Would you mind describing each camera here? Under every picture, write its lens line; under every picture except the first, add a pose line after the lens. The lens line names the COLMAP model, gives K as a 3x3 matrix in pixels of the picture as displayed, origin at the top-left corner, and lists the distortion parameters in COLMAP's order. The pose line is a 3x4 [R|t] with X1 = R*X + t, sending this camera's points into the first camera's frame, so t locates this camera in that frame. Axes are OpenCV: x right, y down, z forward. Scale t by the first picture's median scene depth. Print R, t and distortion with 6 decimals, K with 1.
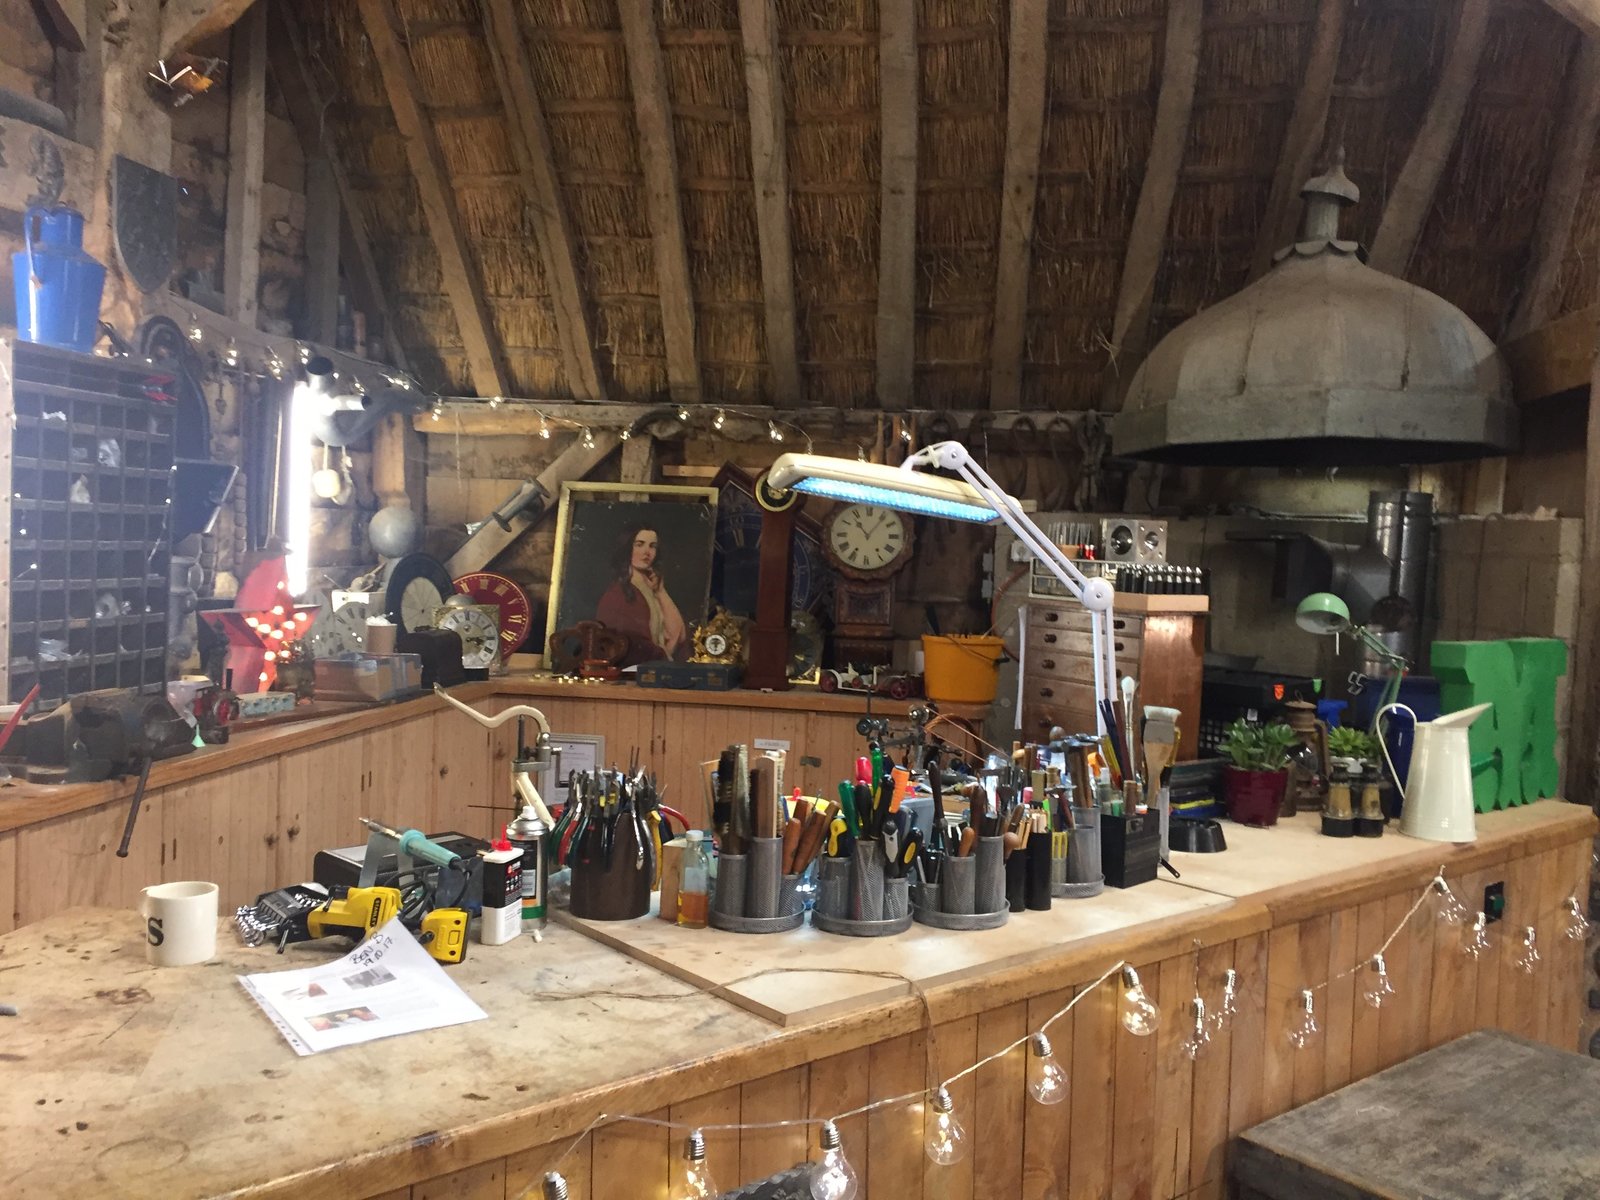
lens RADIAL K [[1403.0, 0, 804.6], [0, 1403.0, 591.8], [0, 0, 1]] dist [0.097420, -0.148543]
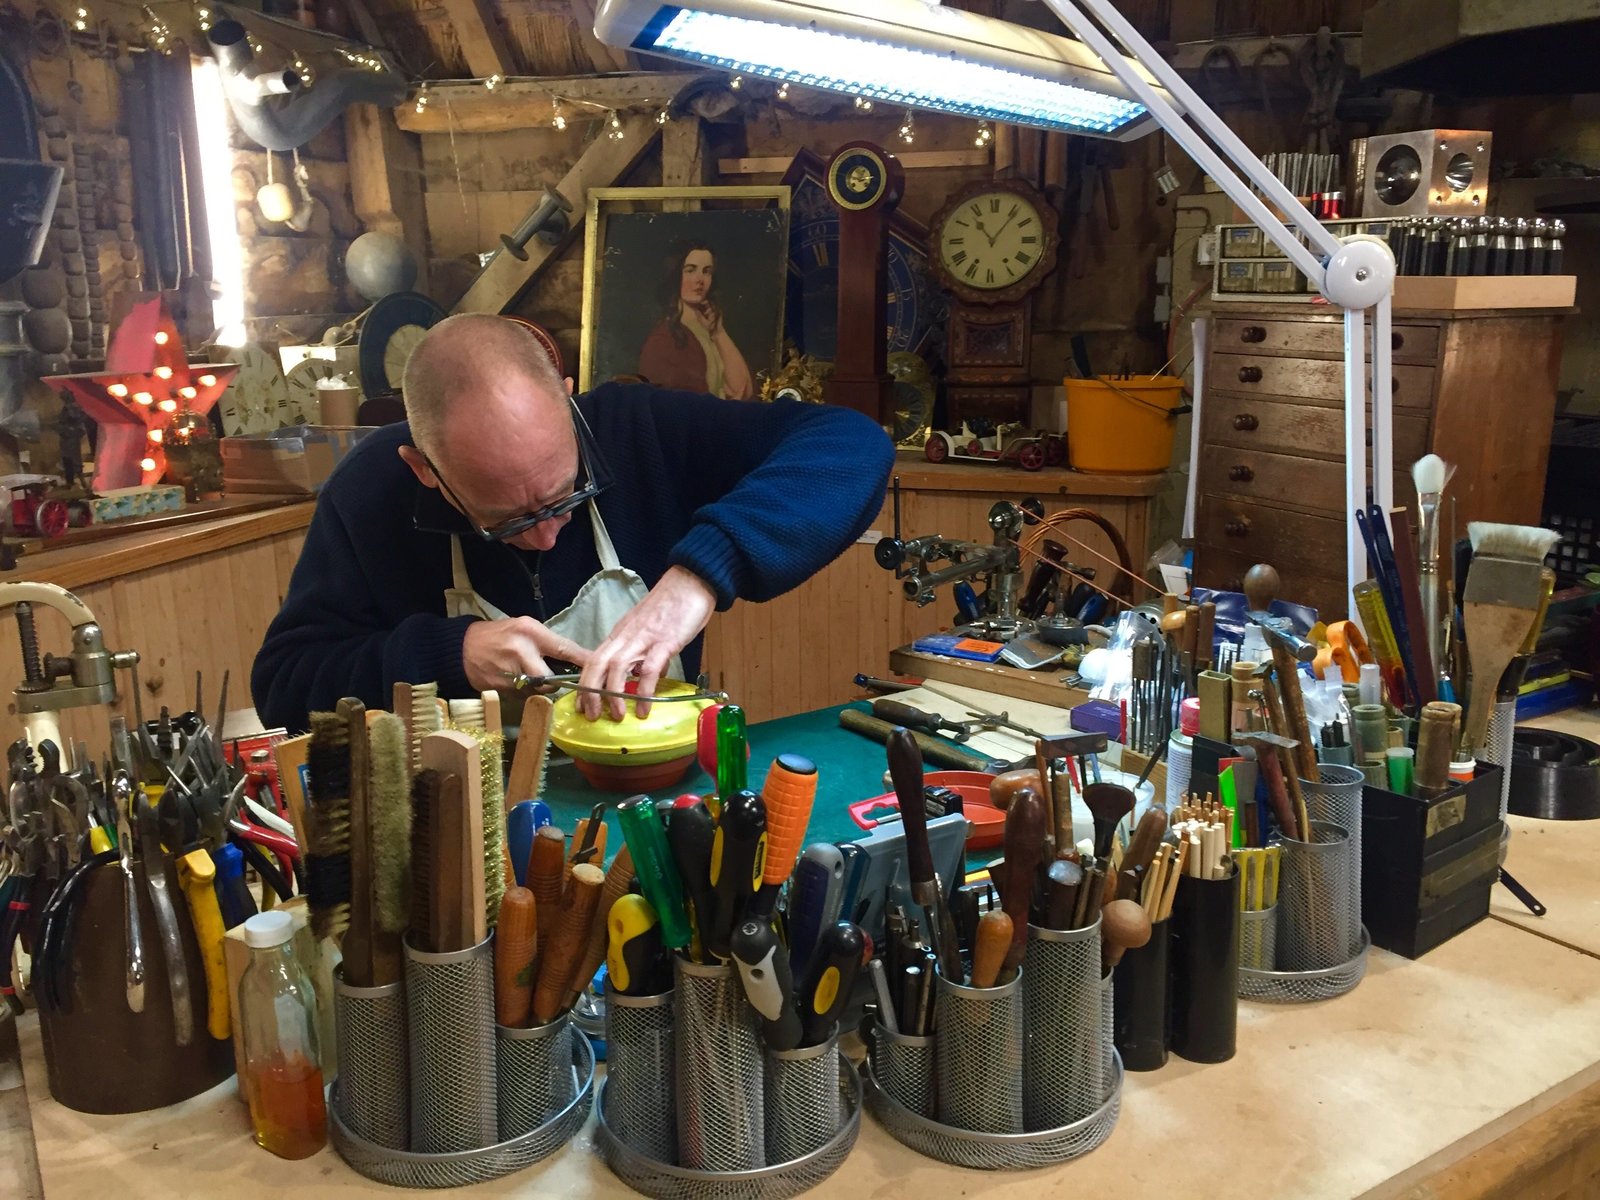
lens RADIAL K [[1403.0, 0, 804.6], [0, 1403.0, 591.8], [0, 0, 1]] dist [0.097420, -0.148543]
pose [[0.990673, -0.014987, -0.135432, 0.046094], [0.038408, 0.984343, 0.172026, 0.009034], [0.130733, -0.175624, 0.975738, 0.256926]]
